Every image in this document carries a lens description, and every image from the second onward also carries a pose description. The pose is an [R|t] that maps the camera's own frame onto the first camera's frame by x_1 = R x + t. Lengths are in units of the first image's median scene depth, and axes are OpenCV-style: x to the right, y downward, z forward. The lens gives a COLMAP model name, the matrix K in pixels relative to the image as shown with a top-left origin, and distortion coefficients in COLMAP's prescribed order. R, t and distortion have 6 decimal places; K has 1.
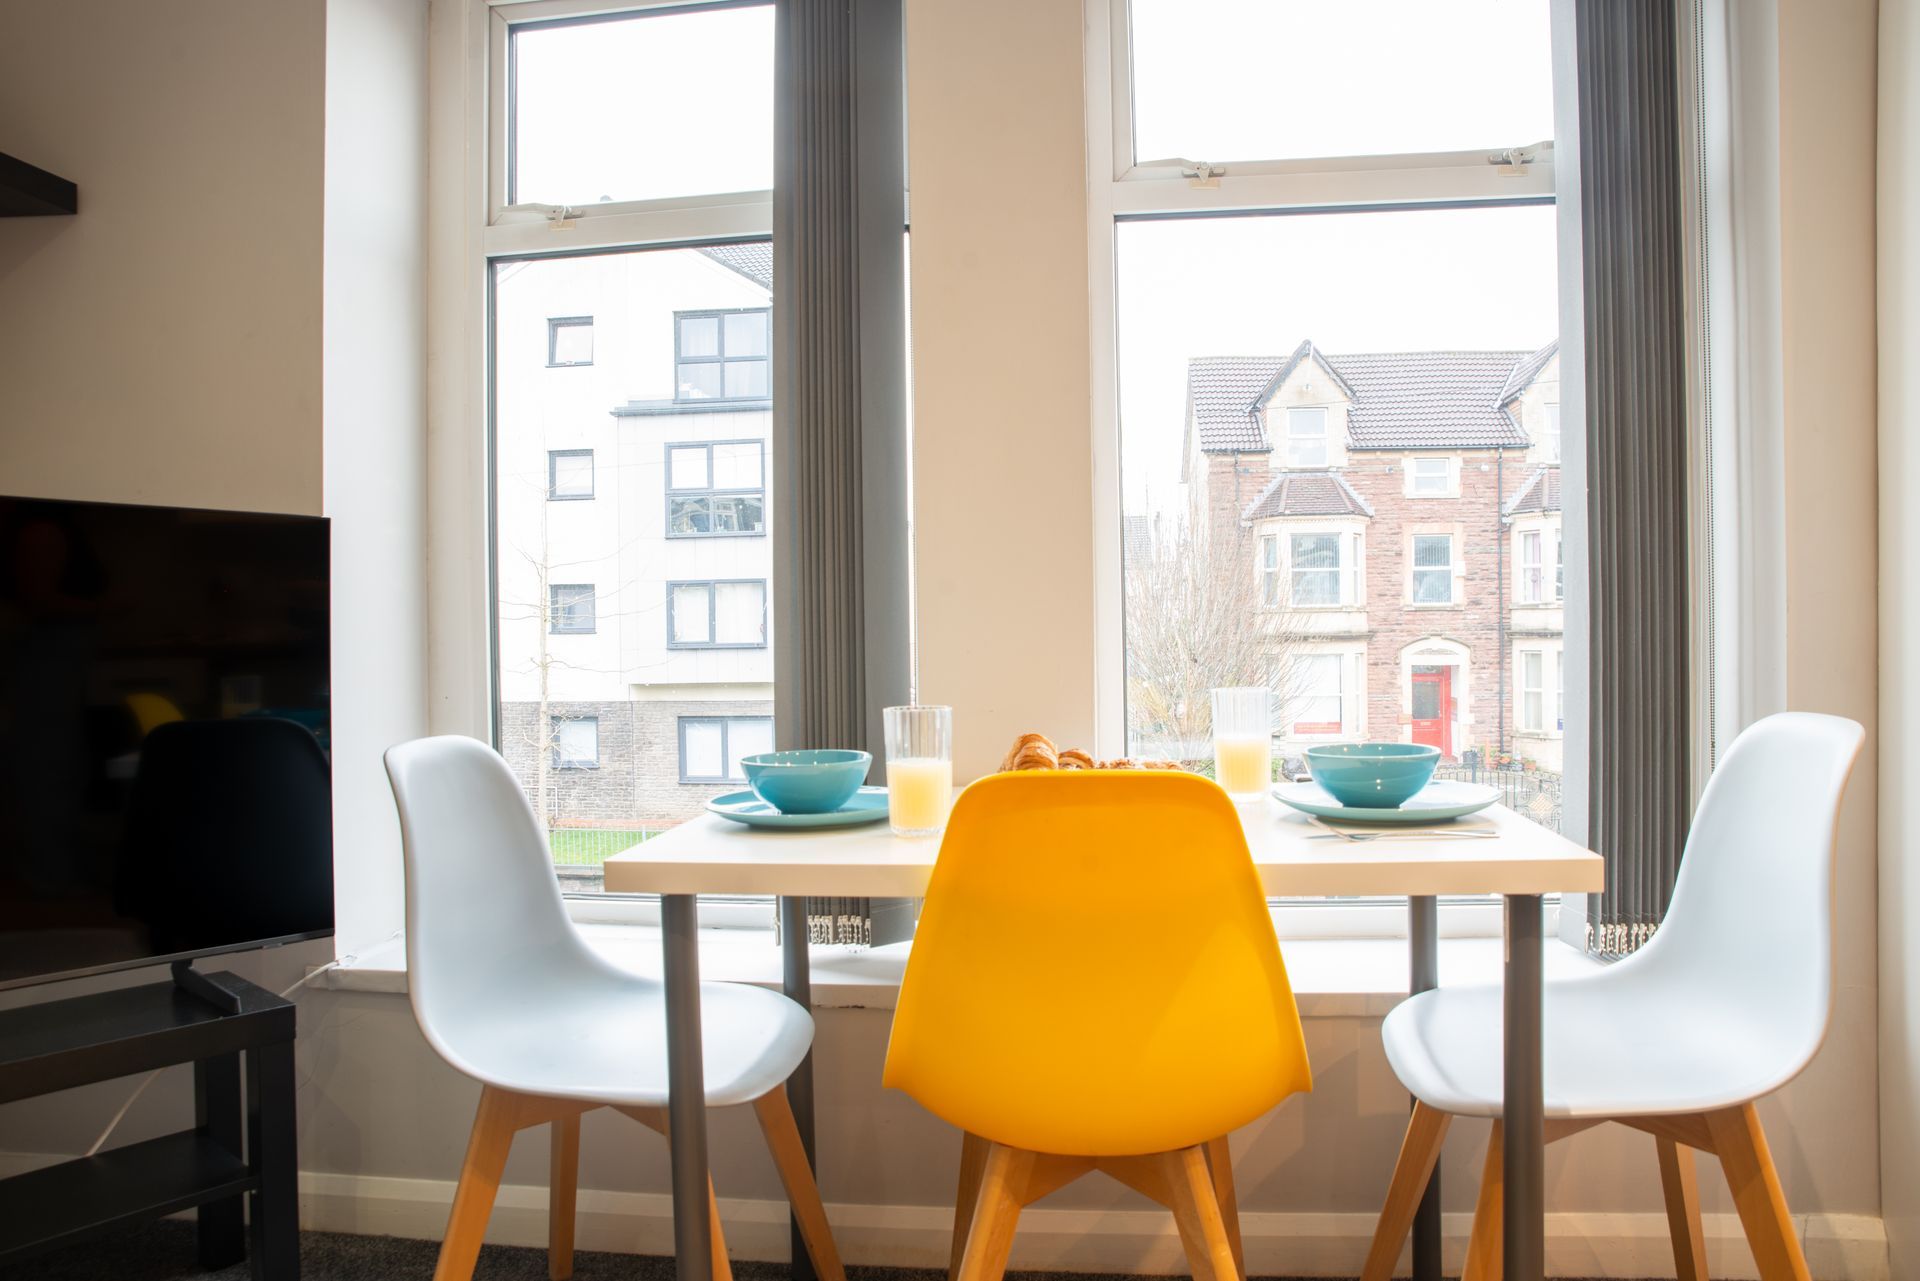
lens RADIAL K [[1293.5, 0, 960.0], [0, 1293.5, 640.5], [0, 0, 1]] dist [-0.121074, 0.085075]
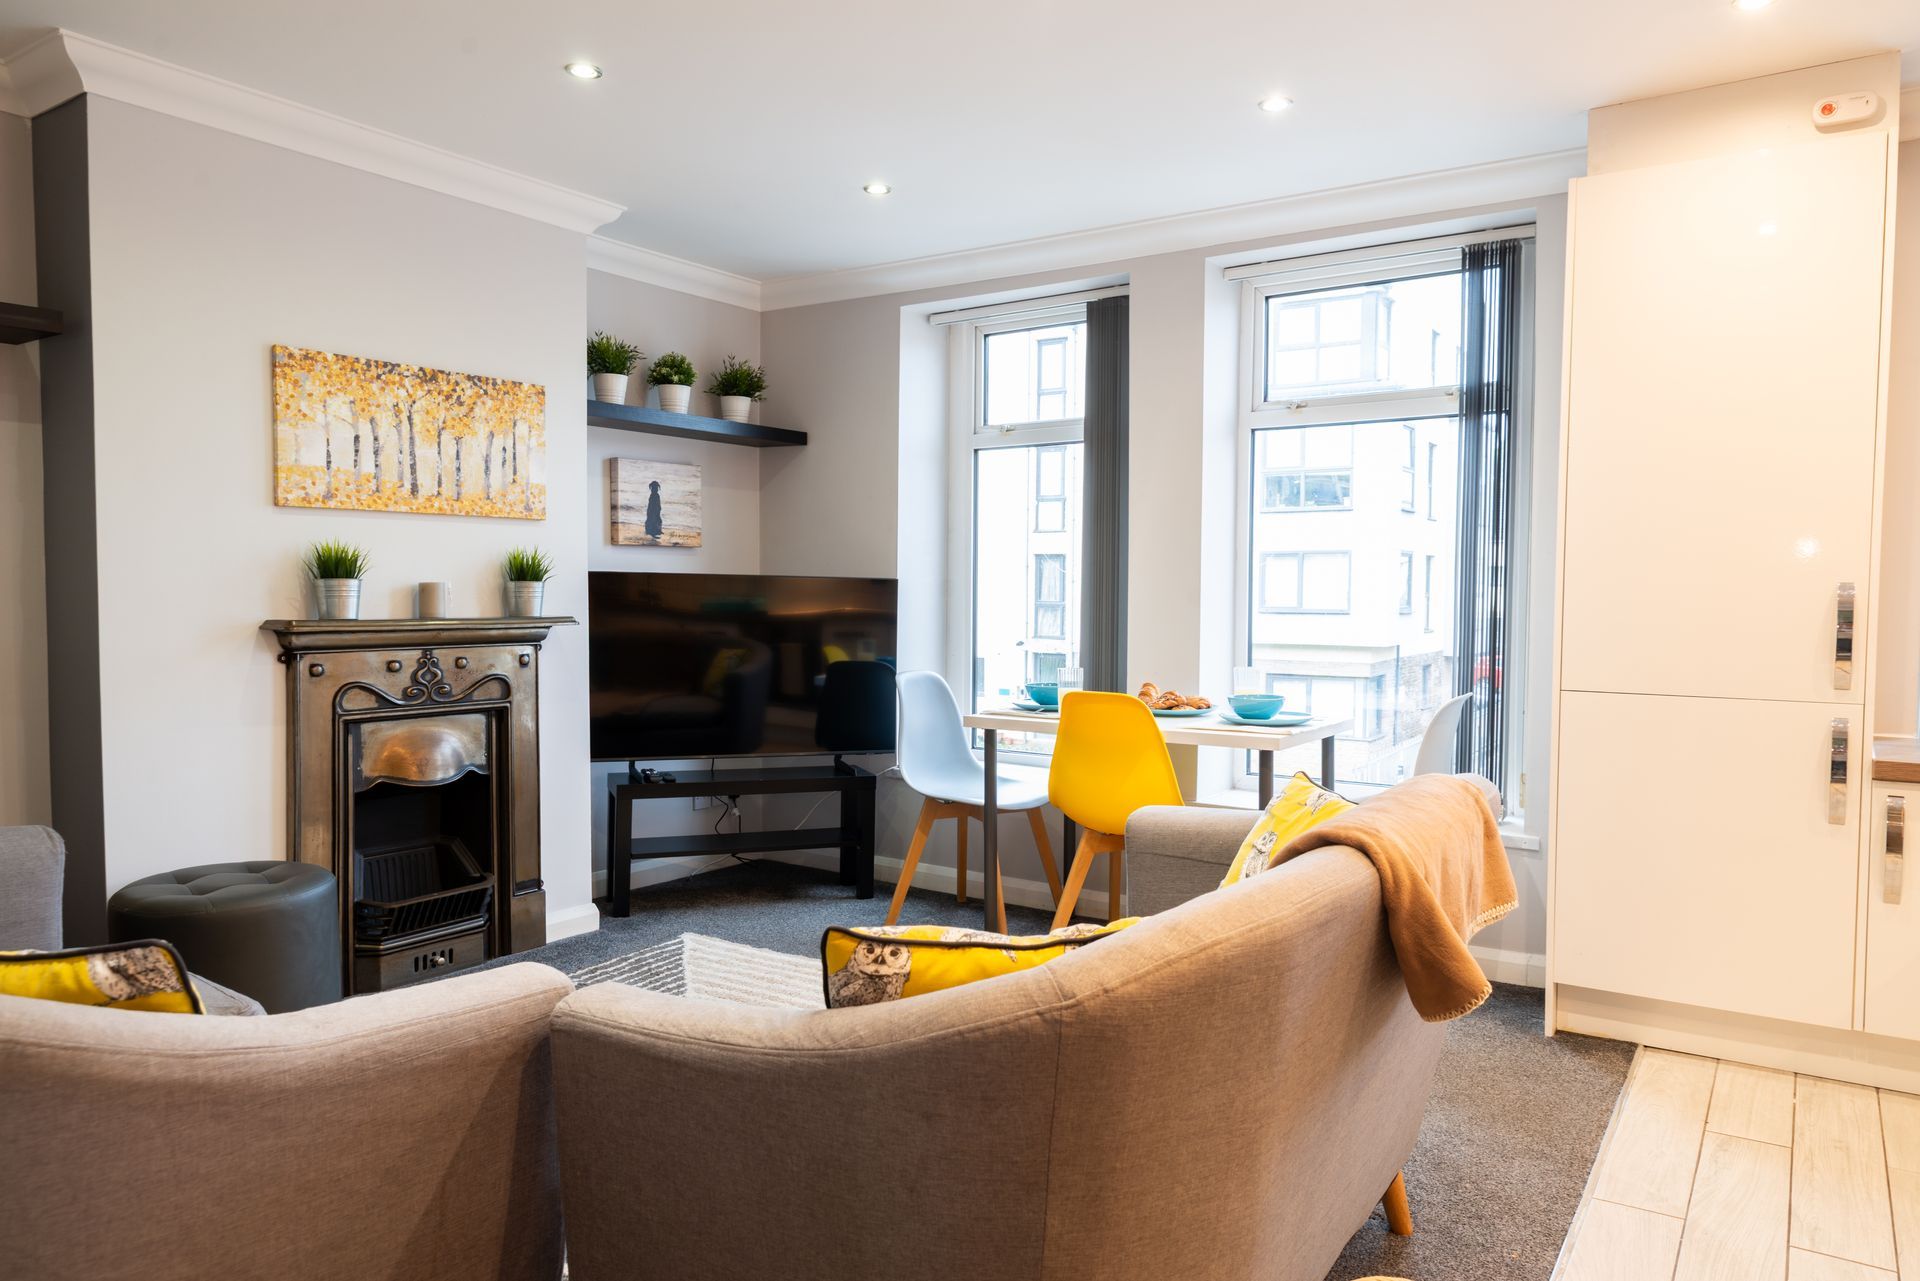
lens RADIAL K [[1293.5, 0, 960.0], [0, 1293.5, 640.5], [0, 0, 1]] dist [-0.121074, 0.085075]
pose [[0.882445, 0.043256, -0.468423, 0.671229], [-0.027887, 0.998822, 0.039701, -0.070744], [0.469589, -0.021971, 0.882612, -0.983352]]
